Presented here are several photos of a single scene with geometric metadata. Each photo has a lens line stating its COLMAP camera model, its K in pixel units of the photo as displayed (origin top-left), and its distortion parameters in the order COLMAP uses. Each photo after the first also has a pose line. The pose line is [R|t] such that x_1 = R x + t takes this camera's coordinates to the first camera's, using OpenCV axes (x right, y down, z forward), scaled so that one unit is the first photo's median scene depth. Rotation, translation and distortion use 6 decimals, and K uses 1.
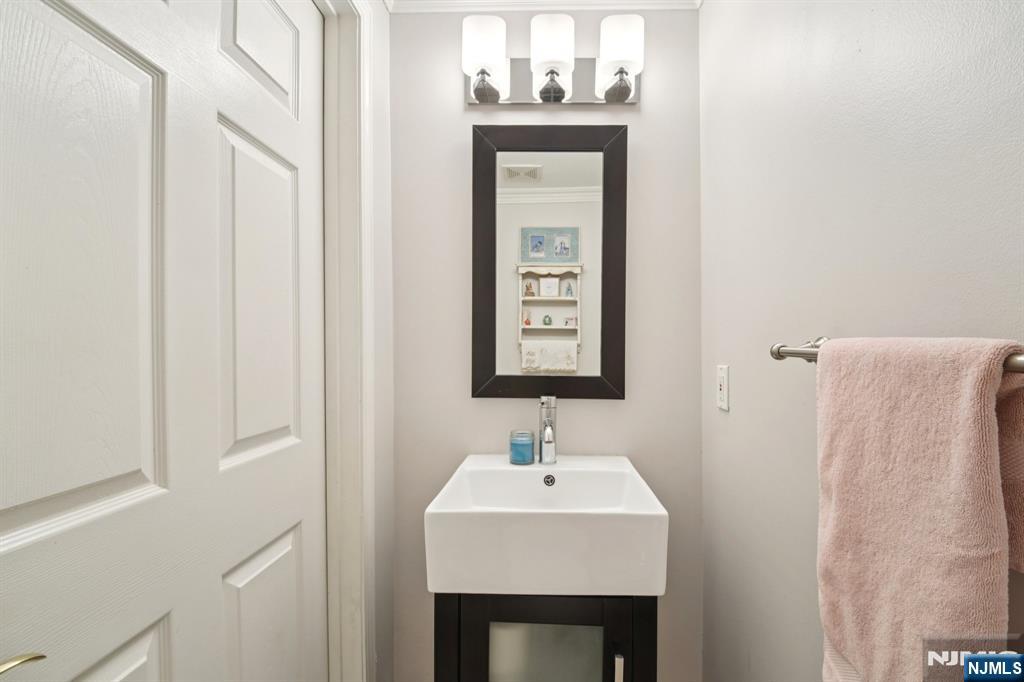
lens RADIAL K [[423.6, 0, 510.6], [0, 423.6, 346.9], [0, 0, 1]] dist [0.000561, -0.011508]
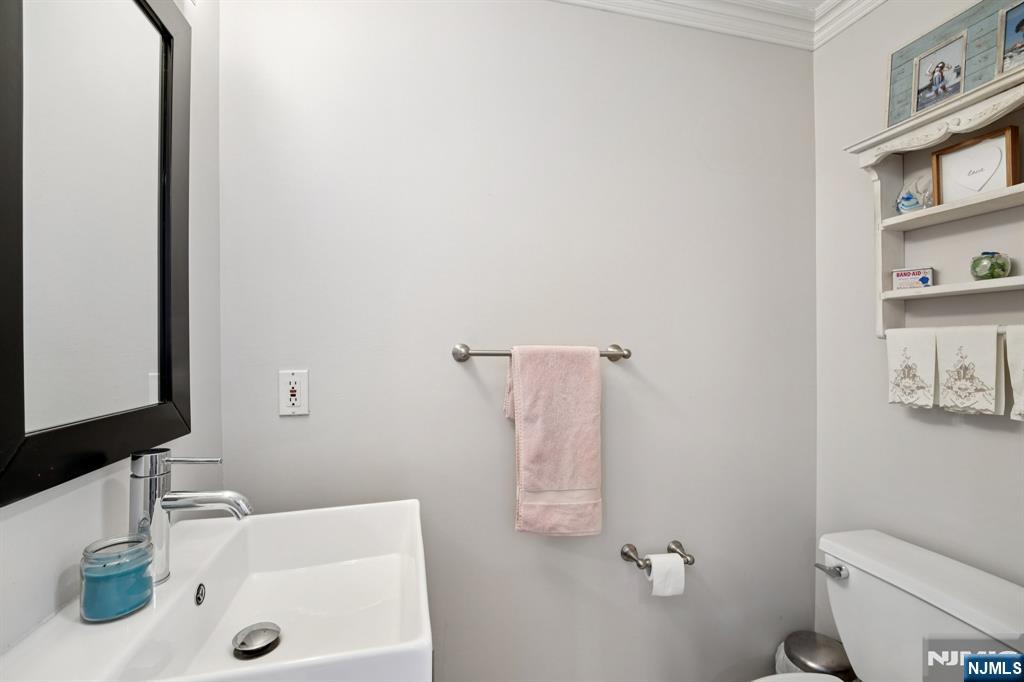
lens RADIAL K [[423.6, 0, 510.6], [0, 423.6, 346.9], [0, 0, 1]] dist [0.000561, -0.011508]
pose [[-0.254227, -0.002152, 0.967142, -1.251980], [0.007585, 0.999962, 0.004219, -0.024142], [-0.967115, 0.008409, -0.254201, 1.632745]]
